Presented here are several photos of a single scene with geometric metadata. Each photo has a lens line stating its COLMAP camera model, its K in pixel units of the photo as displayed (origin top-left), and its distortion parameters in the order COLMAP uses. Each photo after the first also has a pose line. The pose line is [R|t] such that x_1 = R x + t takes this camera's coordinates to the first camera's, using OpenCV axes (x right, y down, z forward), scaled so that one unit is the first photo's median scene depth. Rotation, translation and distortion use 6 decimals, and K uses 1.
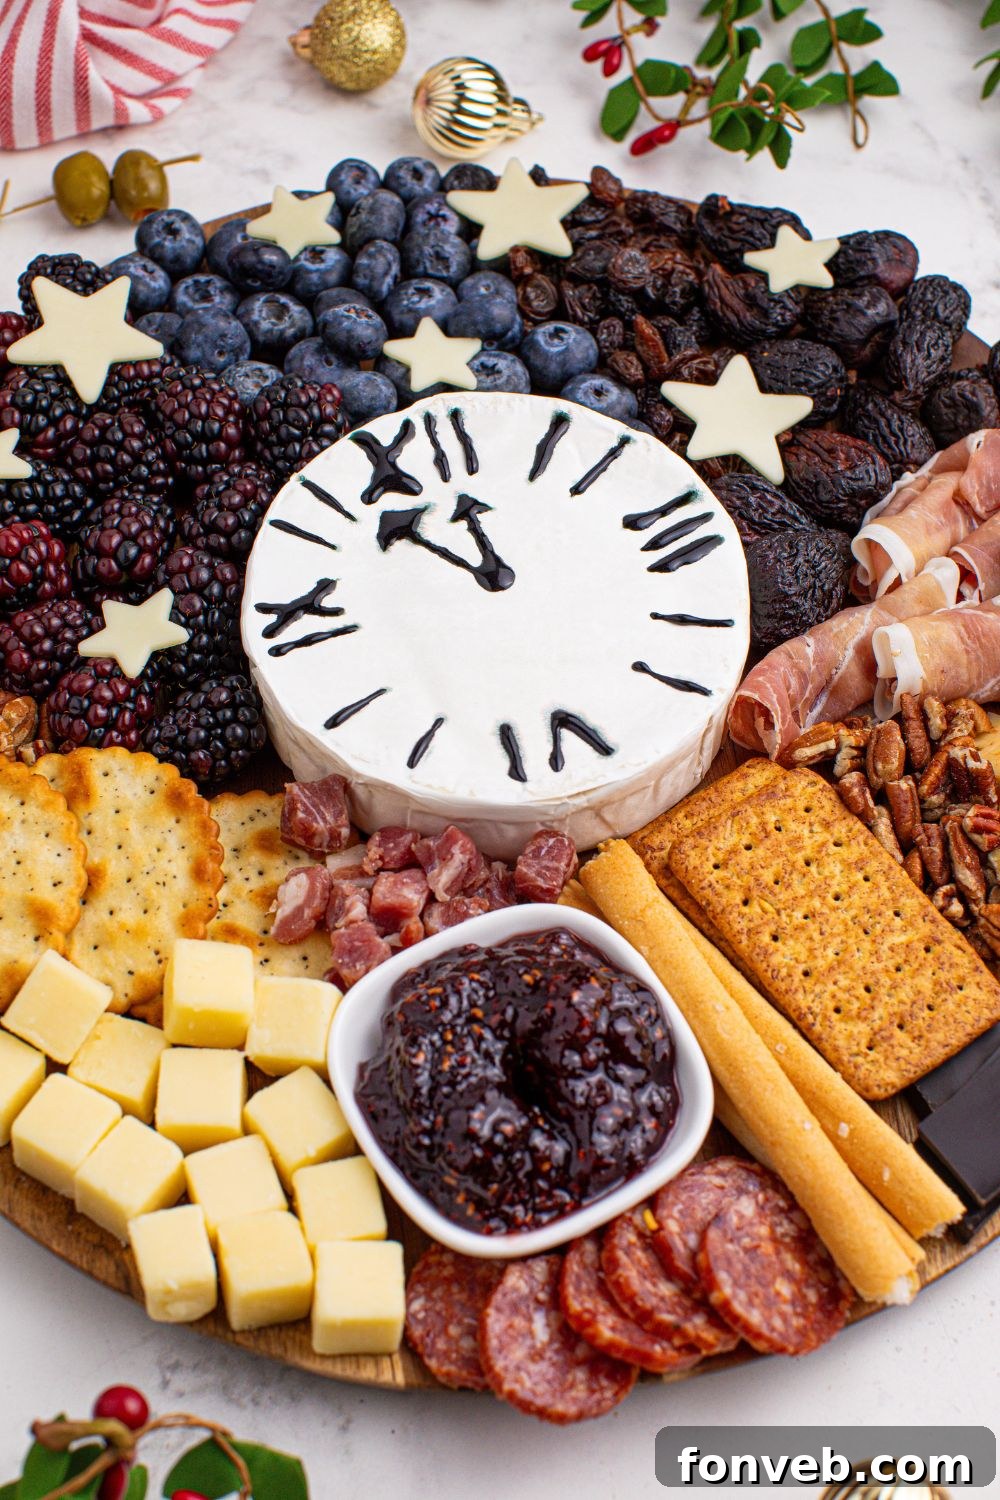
lens RADIAL K [[2283.7, 0, 500.3], [0, 2283.7, 749.2], [0, 0, 1]] dist [-0.241143, 0.231327]
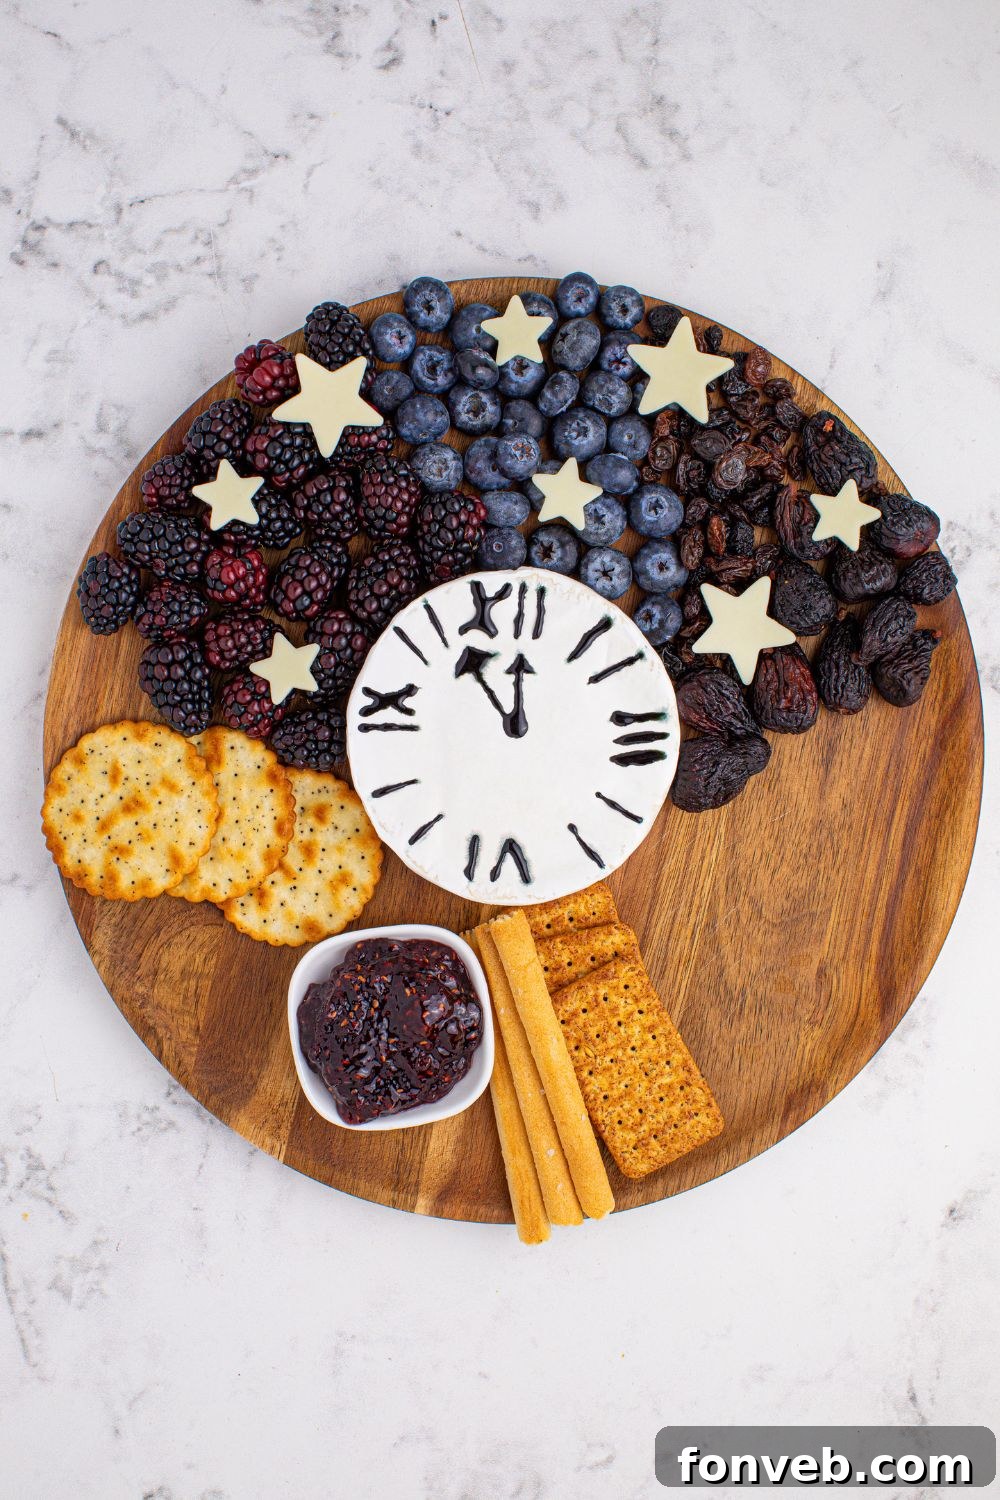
lens RADIAL K [[2231.8, 0, 500.9], [0, 2231.8, 747.5], [0, 0, 1]] dist [-0.200229, 0.135456]
pose [[0.922903, 0.384025, -0.027832, 0.036355], [-0.304189, 0.771533, 0.558753, -0.903230], [0.236049, -0.507209, 0.828867, -0.252268]]
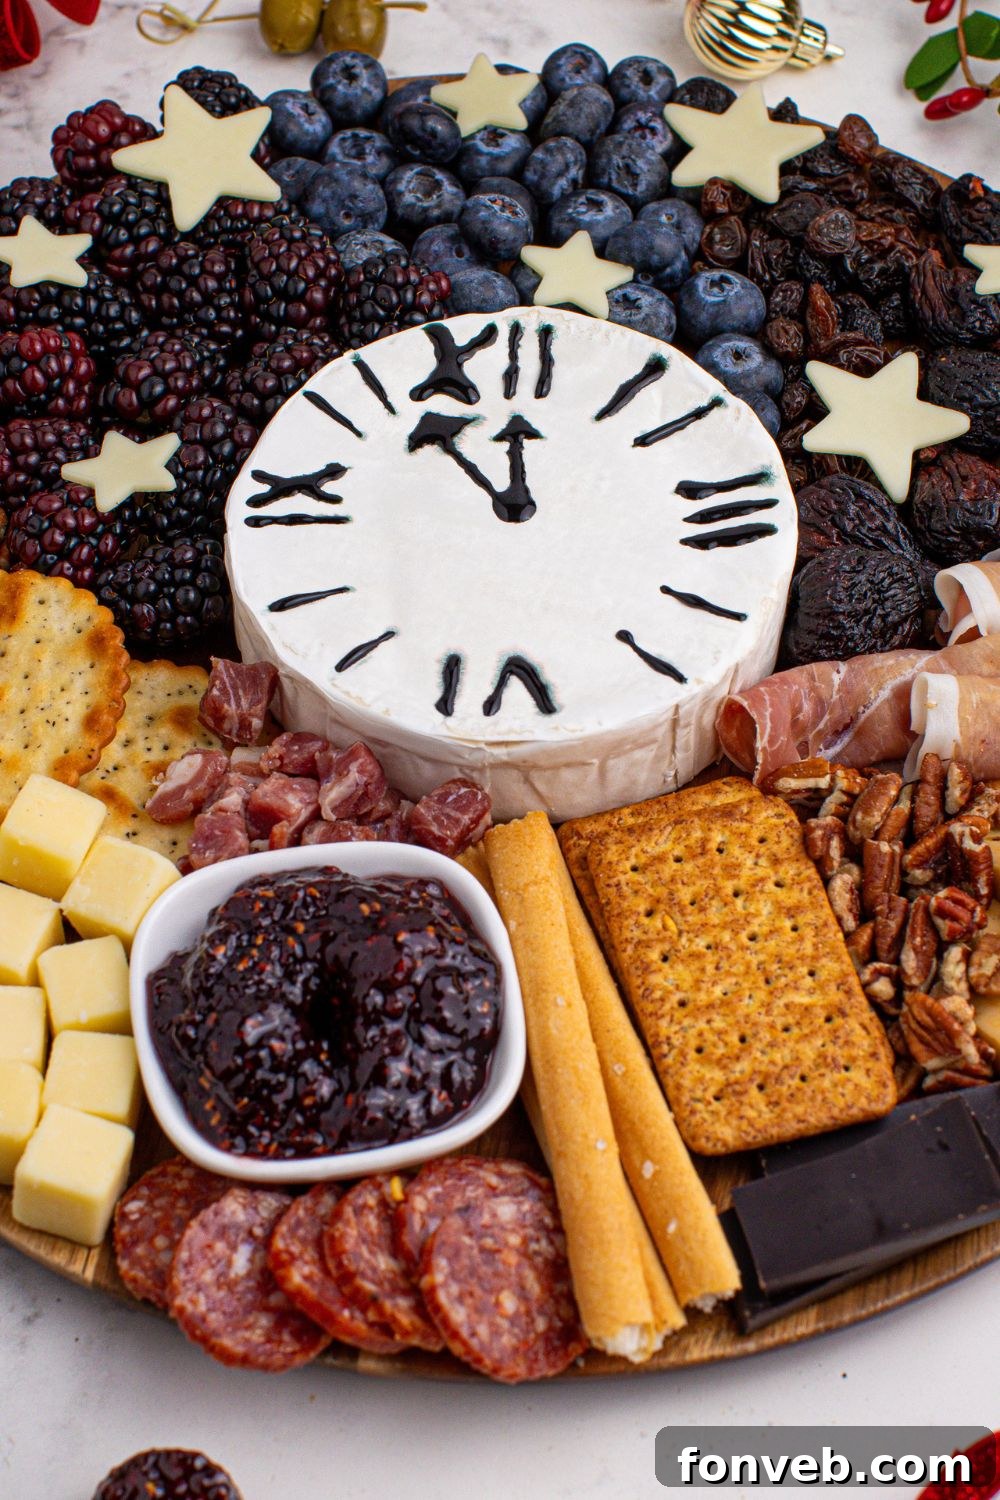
lens RADIAL K [[3374.9, 0, 494.3], [0, 3374.9, 749.0], [0, 0, 1]] dist [-0.210385, 0.174635]
pose [[0.940216, 0.257073, -0.223399, 0.311765], [-0.272884, 0.961108, -0.042499, 0.074298], [0.203785, 0.100920, 0.973800, -0.280478]]
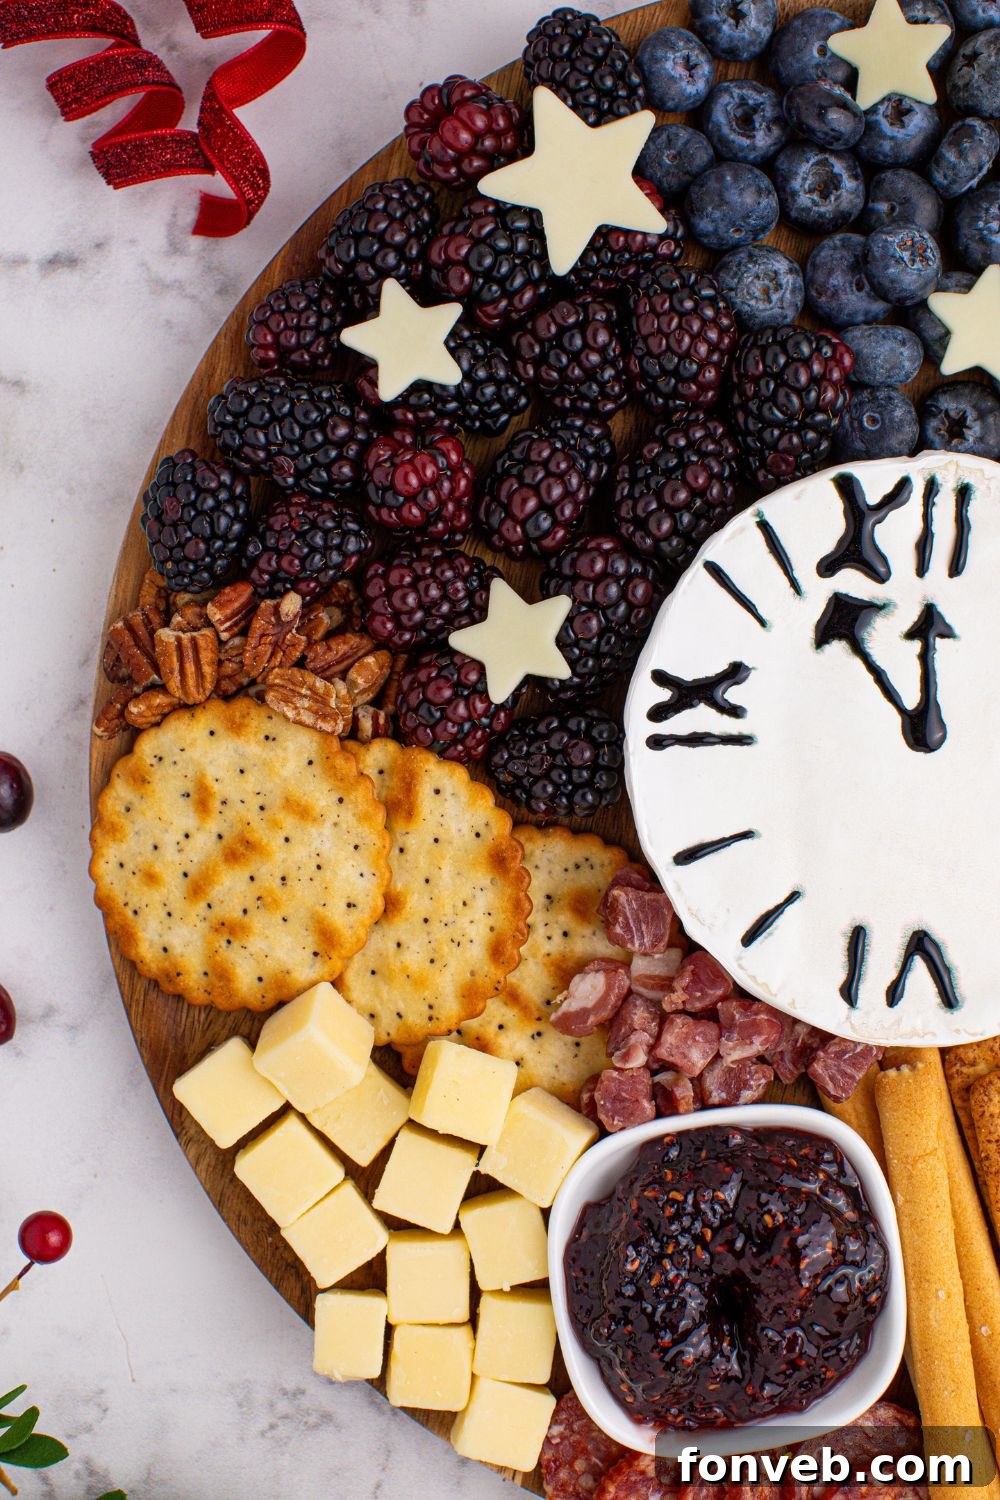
lens RADIAL K [[2306.7, 0, 502.4], [0, 2306.7, 750.2], [0, 0, 1]] dist [-0.250892, 0.271606]
pose [[0.931734, 0.358192, -0.059746, -0.097299], [-0.263828, 0.780750, 0.566414, -0.522330], [0.249532, -0.511984, 0.821953, 0.244280]]
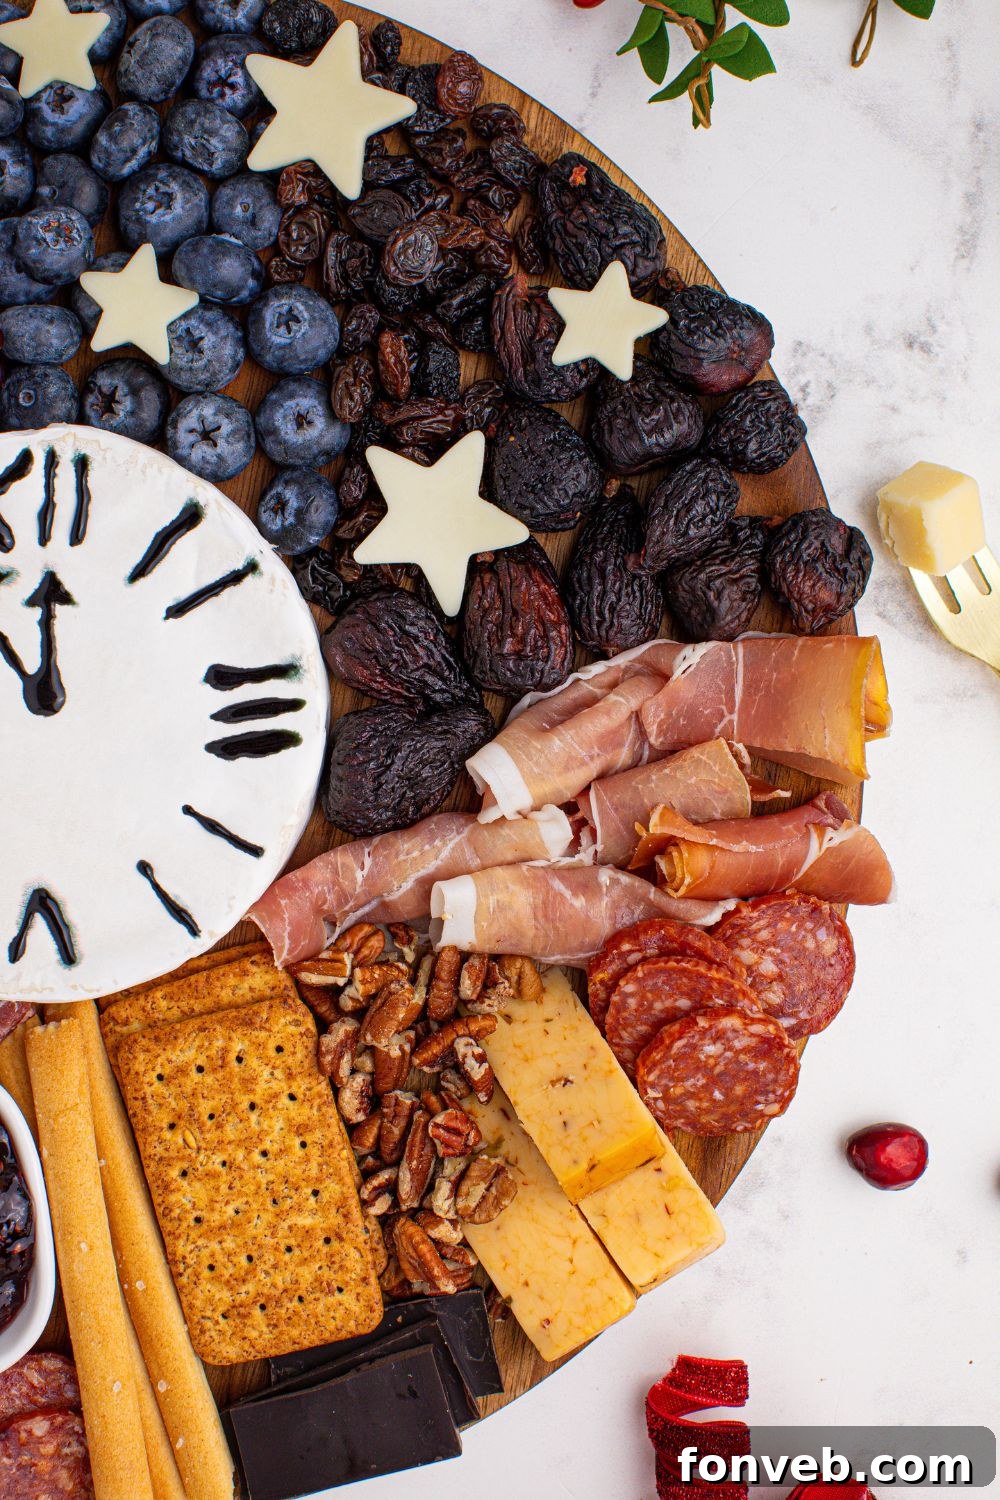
lens RADIAL K [[2283.7, 0, 500.3], [0, 2283.7, 749.2], [0, 0, 1]] dist [-0.241143, 0.231327]
pose [[0.932729, 0.359661, -0.025685, 0.195607], [-0.288381, 0.786840, 0.545637, -0.596271], [0.216454, -0.501525, 0.837628, 0.288762]]
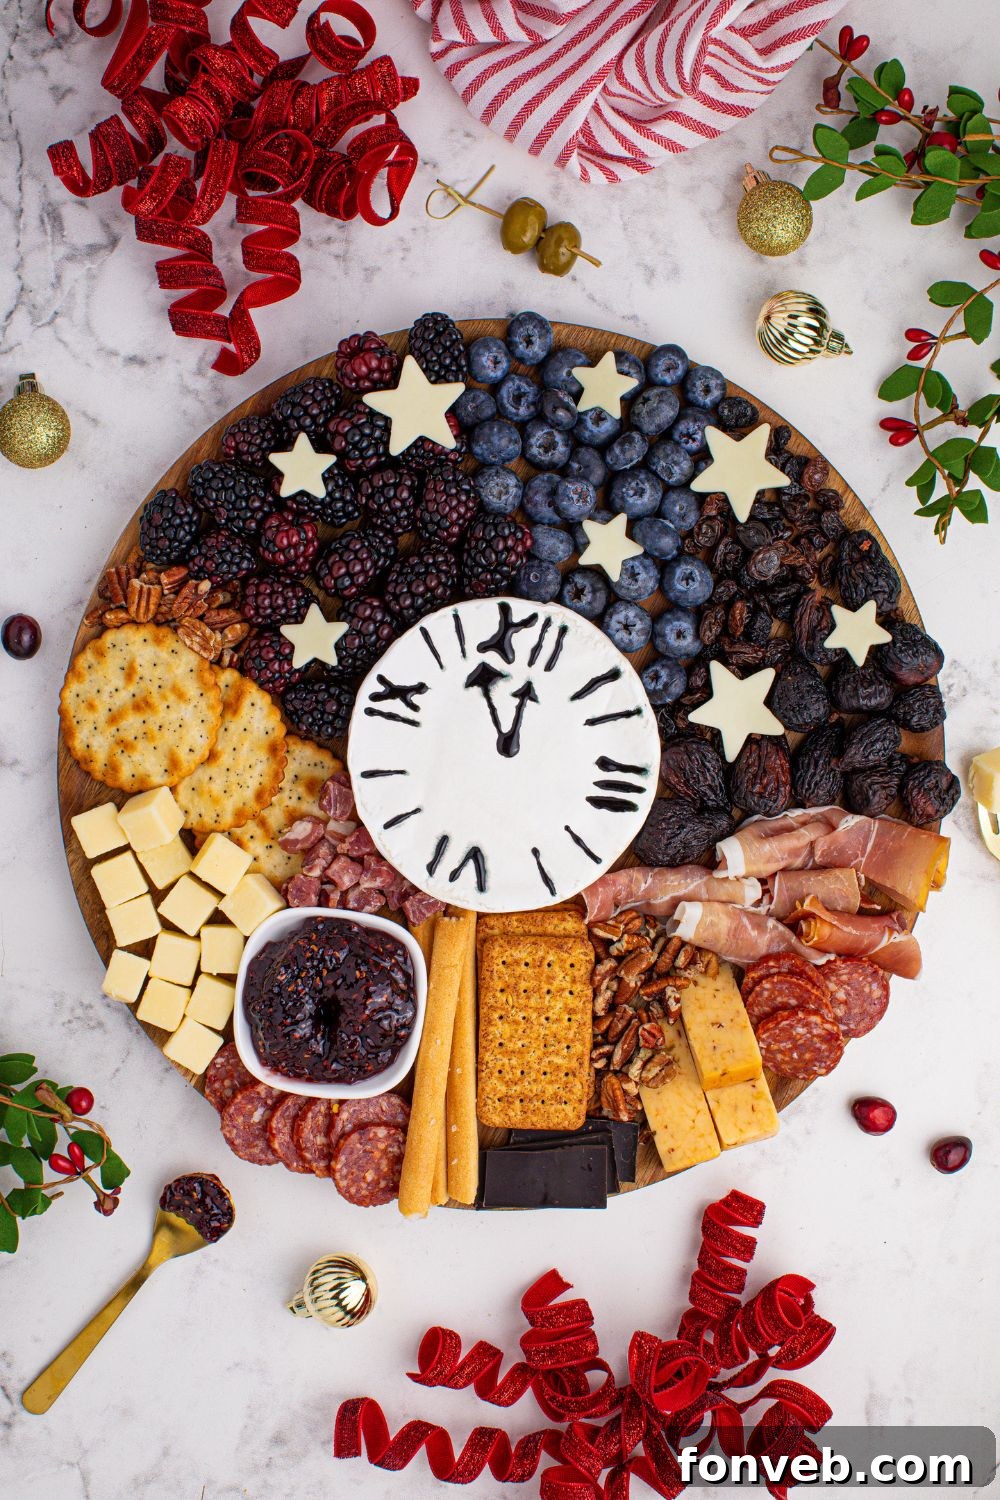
lens RADIAL K [[2231.8, 0, 500.9], [0, 2231.8, 747.5], [0, 0, 1]] dist [-0.200229, 0.135456]
pose [[0.796318, 0.604613, -0.017888, 0.023244], [-0.489430, 0.661428, 0.568305, -0.982776], [0.355436, -0.443797, 0.822624, -0.314142]]
